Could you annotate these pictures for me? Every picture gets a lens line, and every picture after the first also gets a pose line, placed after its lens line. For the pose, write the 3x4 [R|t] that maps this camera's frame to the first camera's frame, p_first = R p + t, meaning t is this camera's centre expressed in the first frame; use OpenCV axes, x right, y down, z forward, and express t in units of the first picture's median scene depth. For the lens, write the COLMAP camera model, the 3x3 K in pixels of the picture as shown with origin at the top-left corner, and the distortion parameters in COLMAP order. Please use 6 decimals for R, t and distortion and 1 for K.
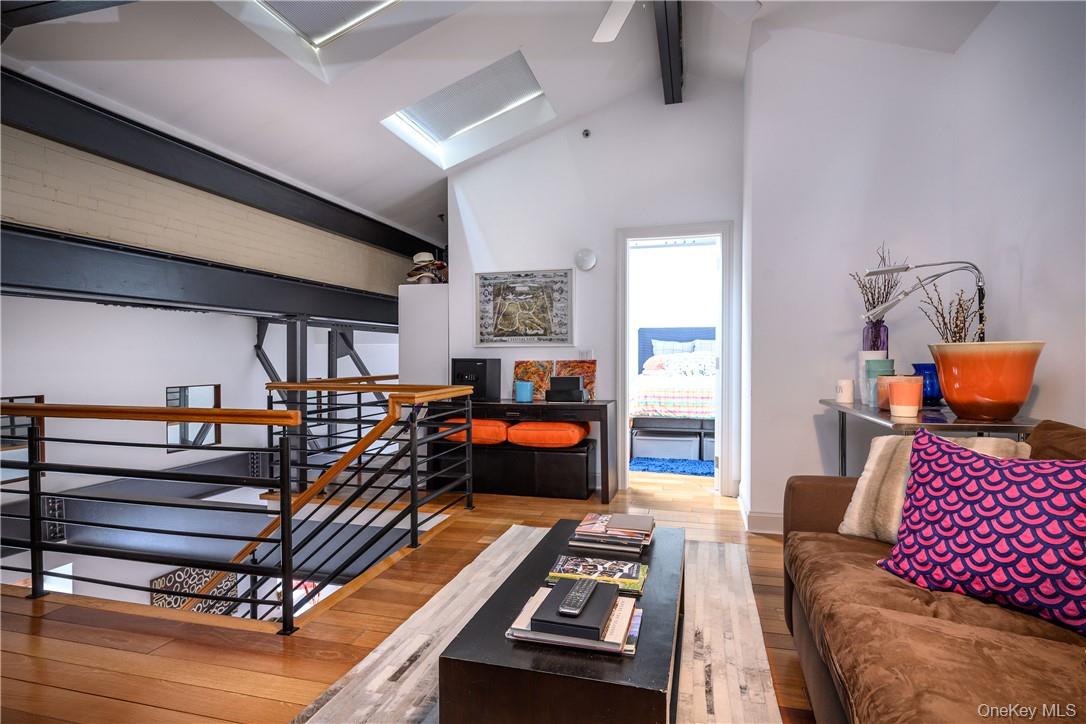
lens RADIAL K [[565.1, 0, 543.0], [0, 565.1, 362.0], [0, 0, 1]] dist [0.001284, 0.000200]
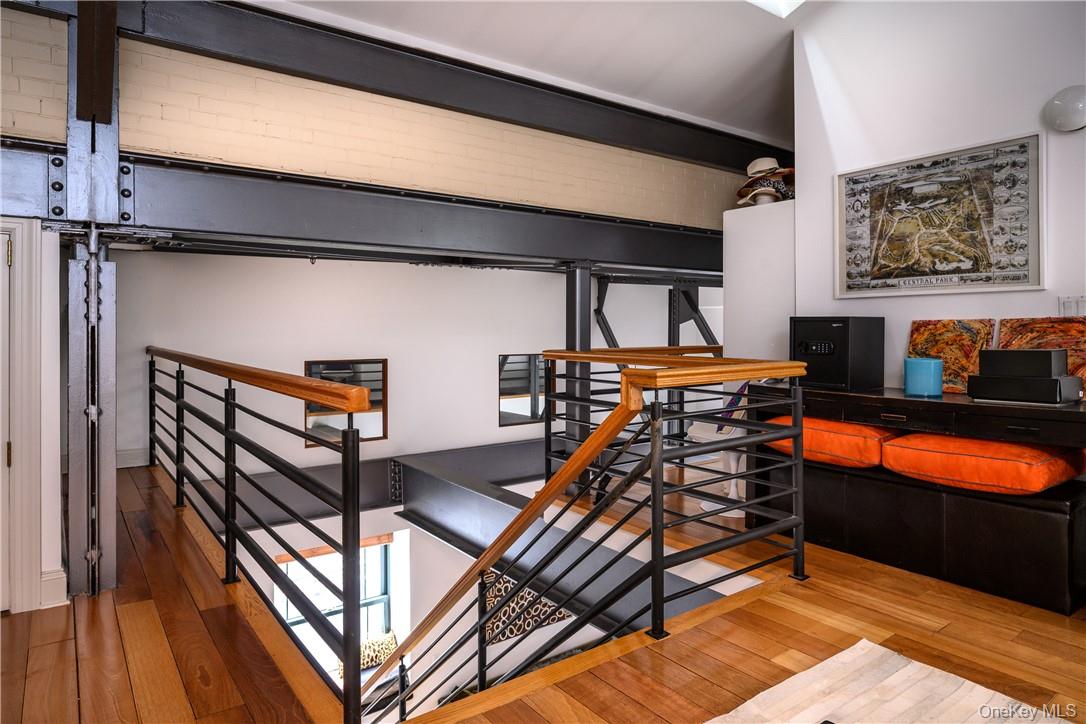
lens RADIAL K [[649.8, 0, 537.7], [0, 649.8, 327.9], [0, 0, 1]] dist [0.000685, -0.000266]
pose [[0.782589, -0.001231, -0.622538, 0.061375], [-0.005998, 0.999937, -0.009518, 0.013696], [0.622510, 0.011183, 0.782532, 0.273861]]
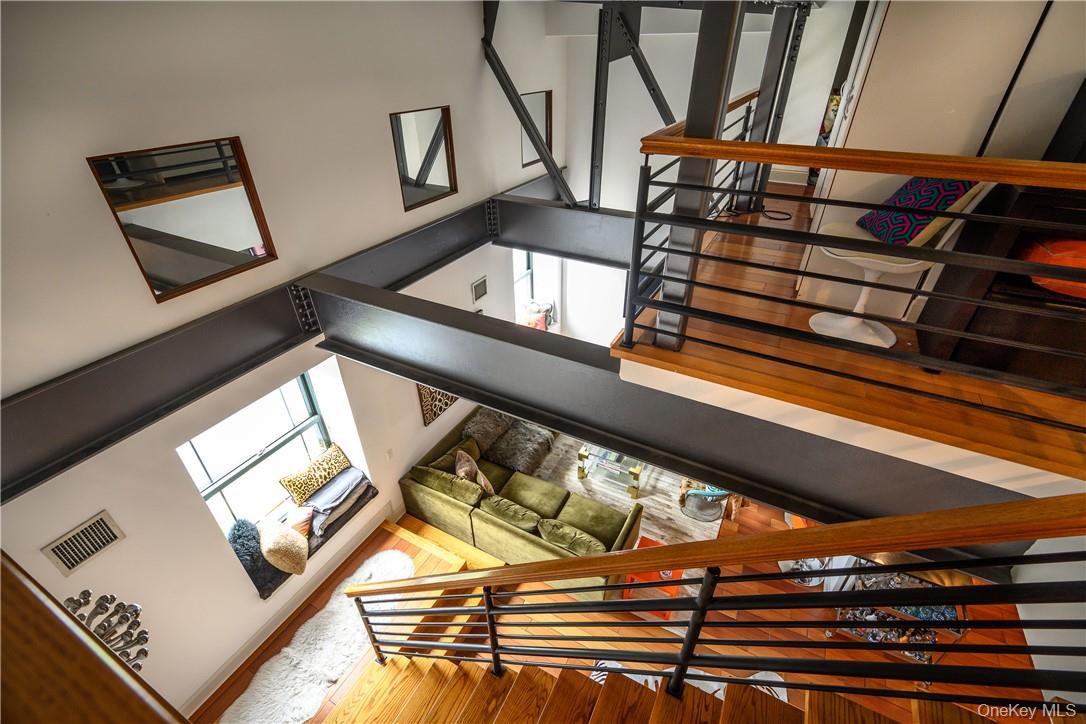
lens RADIAL K [[478.1, 0, 543.0], [0, 478.1, 362.0], [0, 0, 1]] dist [0.000368, 0.000001]
pose [[0.974689, 0.120714, -0.188172, -0.452743], [-0.000642, 0.843204, 0.537593, -0.016057], [0.223562, -0.523865, 0.821940, 0.545920]]
